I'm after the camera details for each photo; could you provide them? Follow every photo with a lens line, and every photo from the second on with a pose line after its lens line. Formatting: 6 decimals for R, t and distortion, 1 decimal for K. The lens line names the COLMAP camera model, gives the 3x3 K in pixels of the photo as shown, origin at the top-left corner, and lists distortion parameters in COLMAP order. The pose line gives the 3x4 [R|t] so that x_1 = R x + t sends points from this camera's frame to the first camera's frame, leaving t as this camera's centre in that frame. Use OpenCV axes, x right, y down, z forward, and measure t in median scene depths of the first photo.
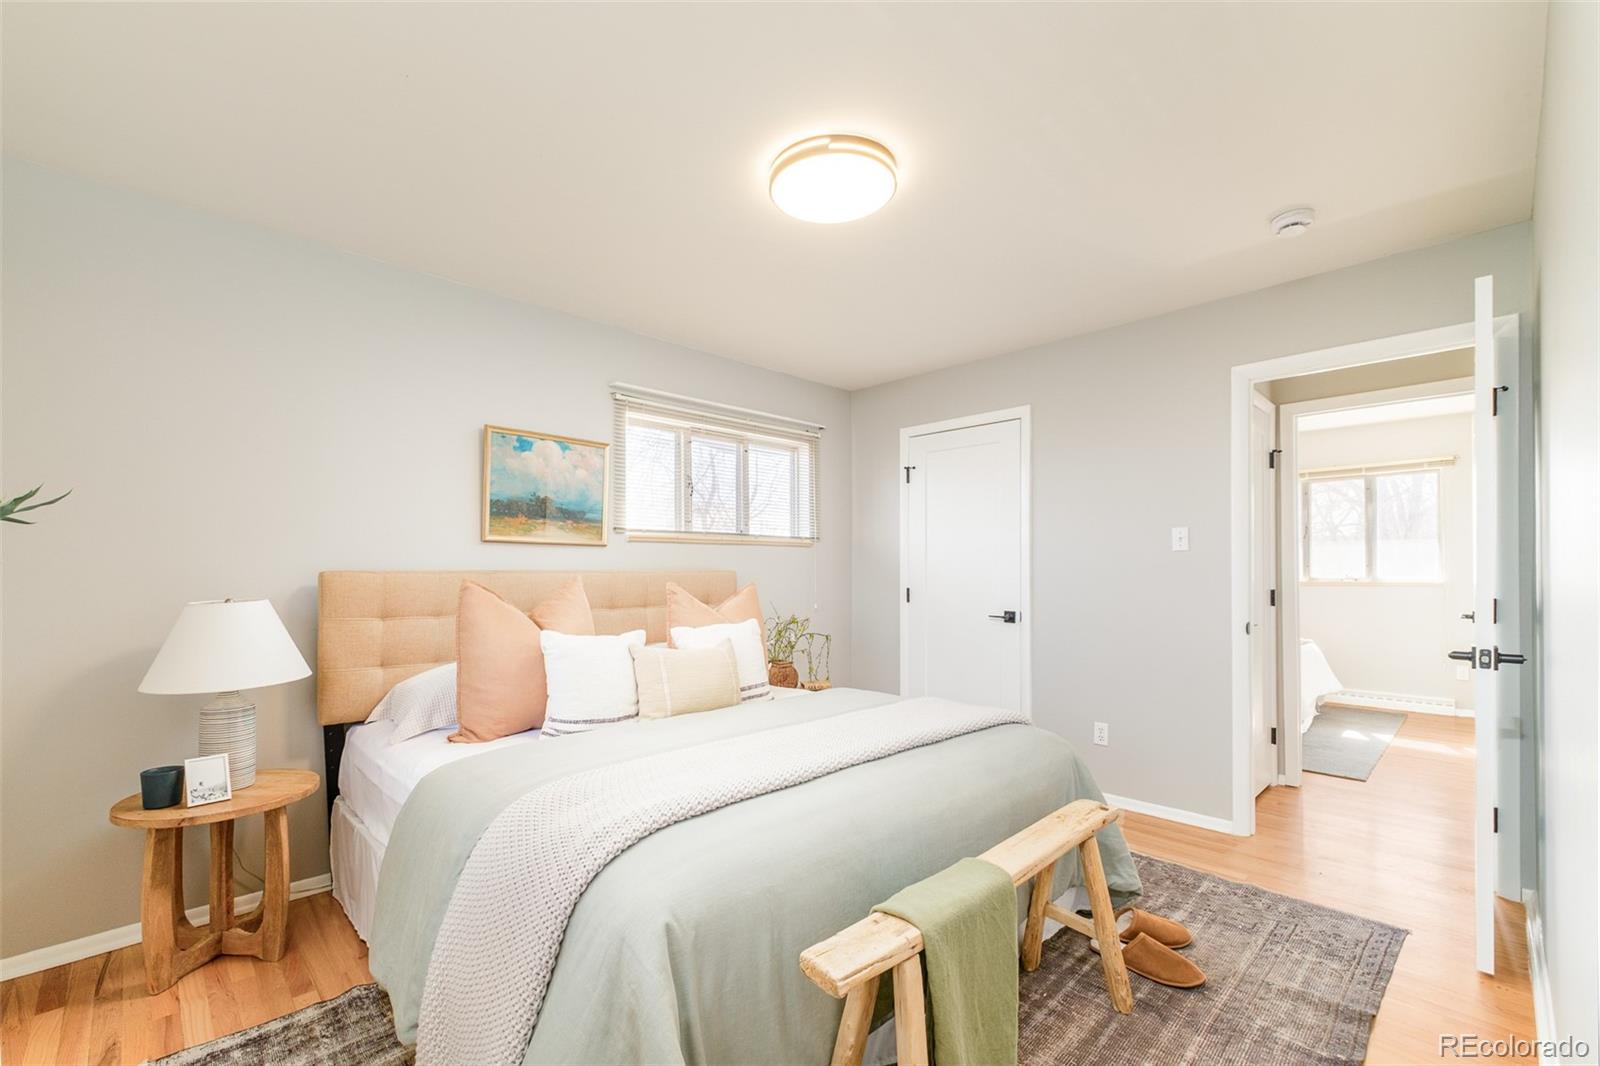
lens RADIAL K [[688.0, 0, 776.9], [0, 688.0, 569.7], [0, 0, 1]] dist [0.011954, 0.004412]
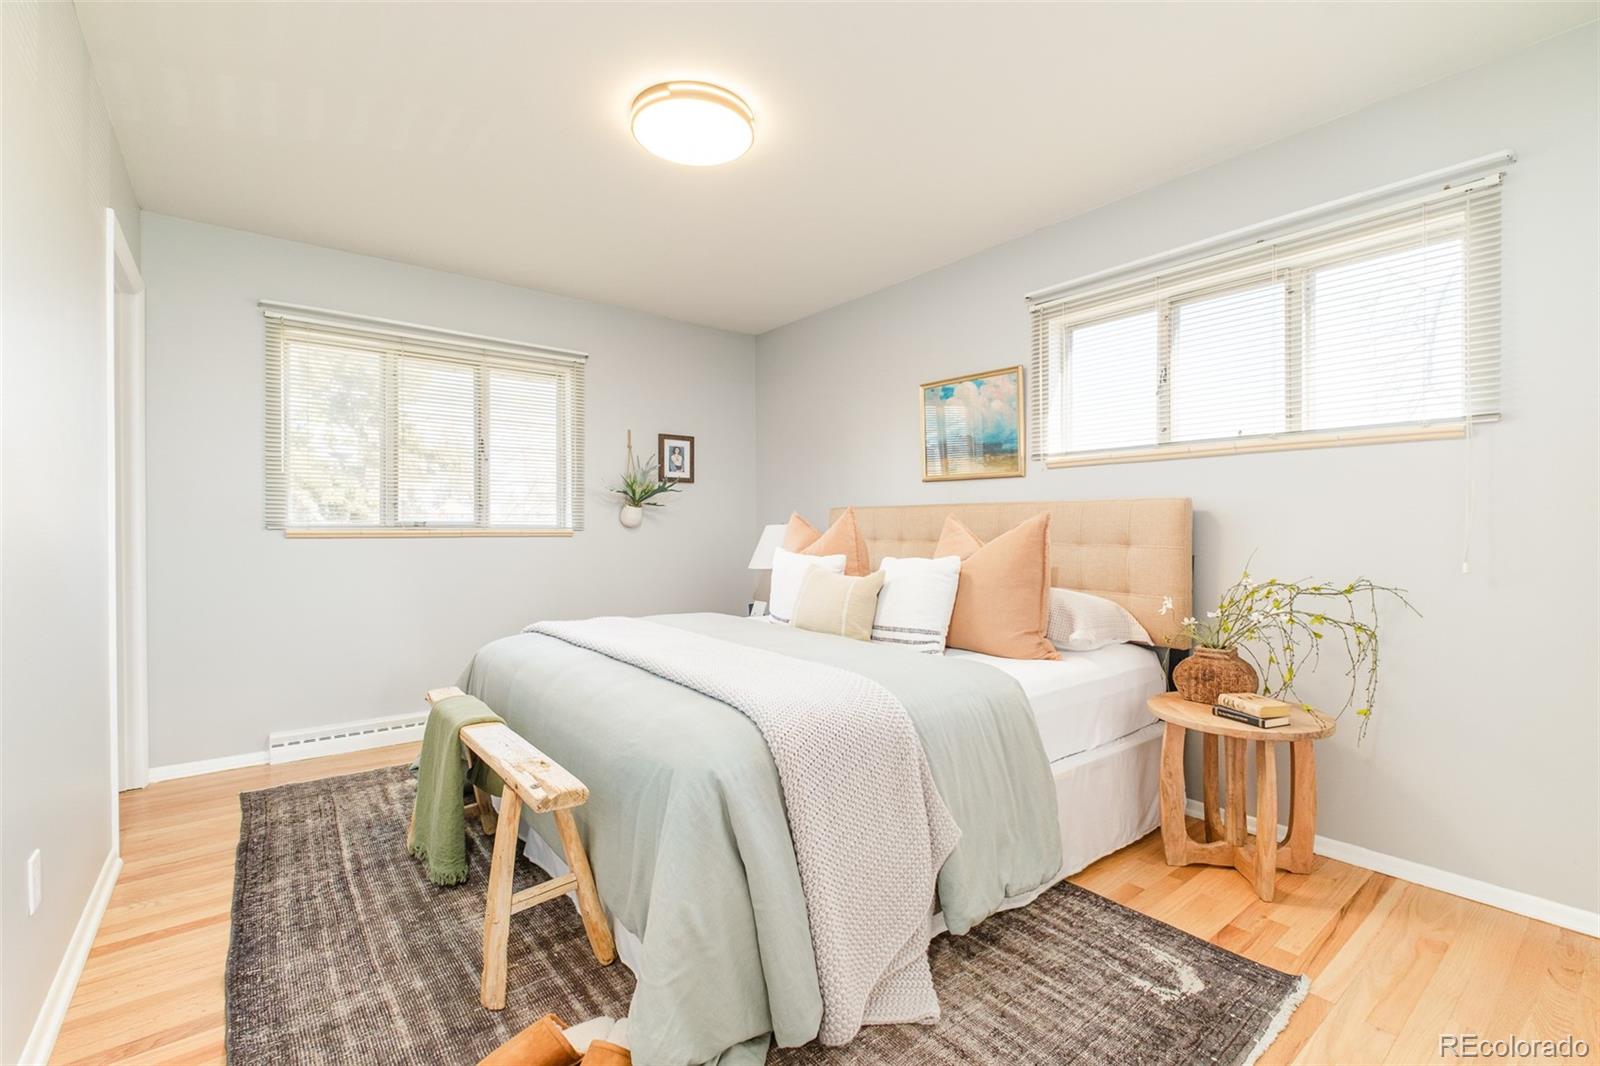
lens RADIAL K [[686.9, 0, 796.4], [0, 686.9, 531.8], [0, 0, 1]] dist [0.011081, 0.000058]
pose [[-0.090366, 0.011405, -0.995843, 0.935003], [0.005419, 0.999925, 0.010960, 0.037900], [0.995894, -0.004406, -0.090421, 1.043545]]
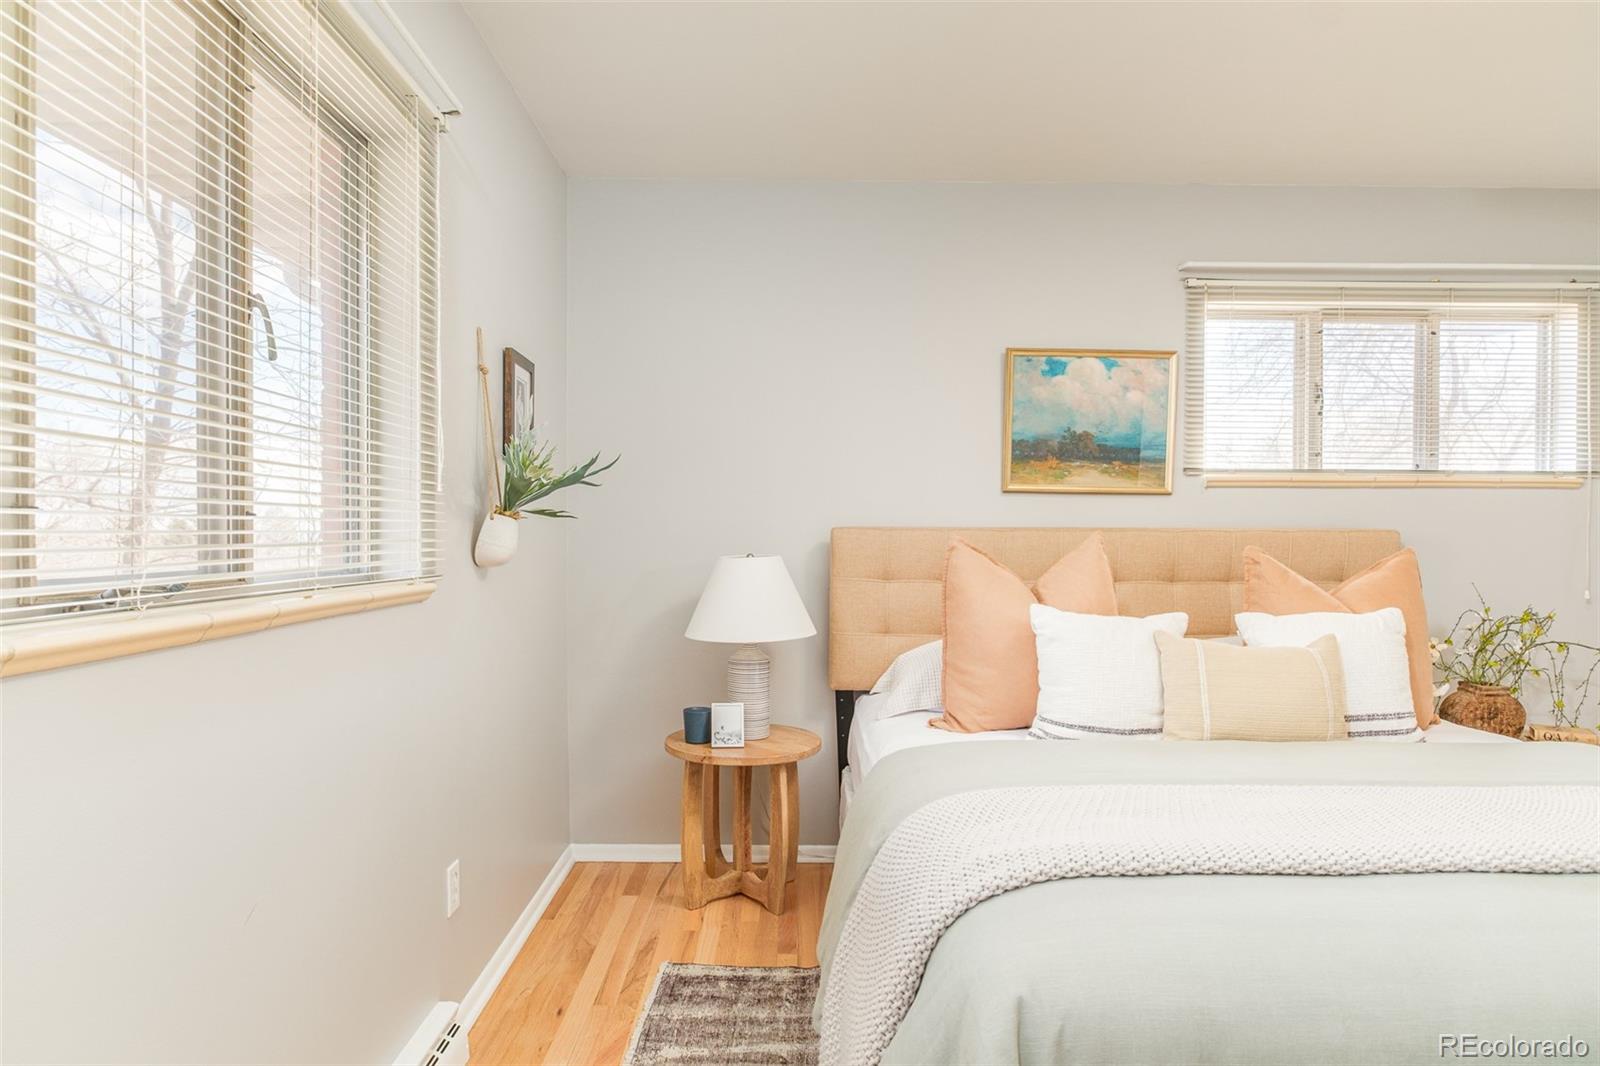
lens RADIAL K [[905.1, 0, 795.3], [0, 905.1, 548.7], [0, 0, 1]] dist [-0.004559, 0.000697]
pose [[0.734375, 0.019339, -0.678469, 0.141541], [-0.004675, 0.999714, 0.023434, 0.002192], [0.678728, -0.014038, 0.734255, 0.054317]]
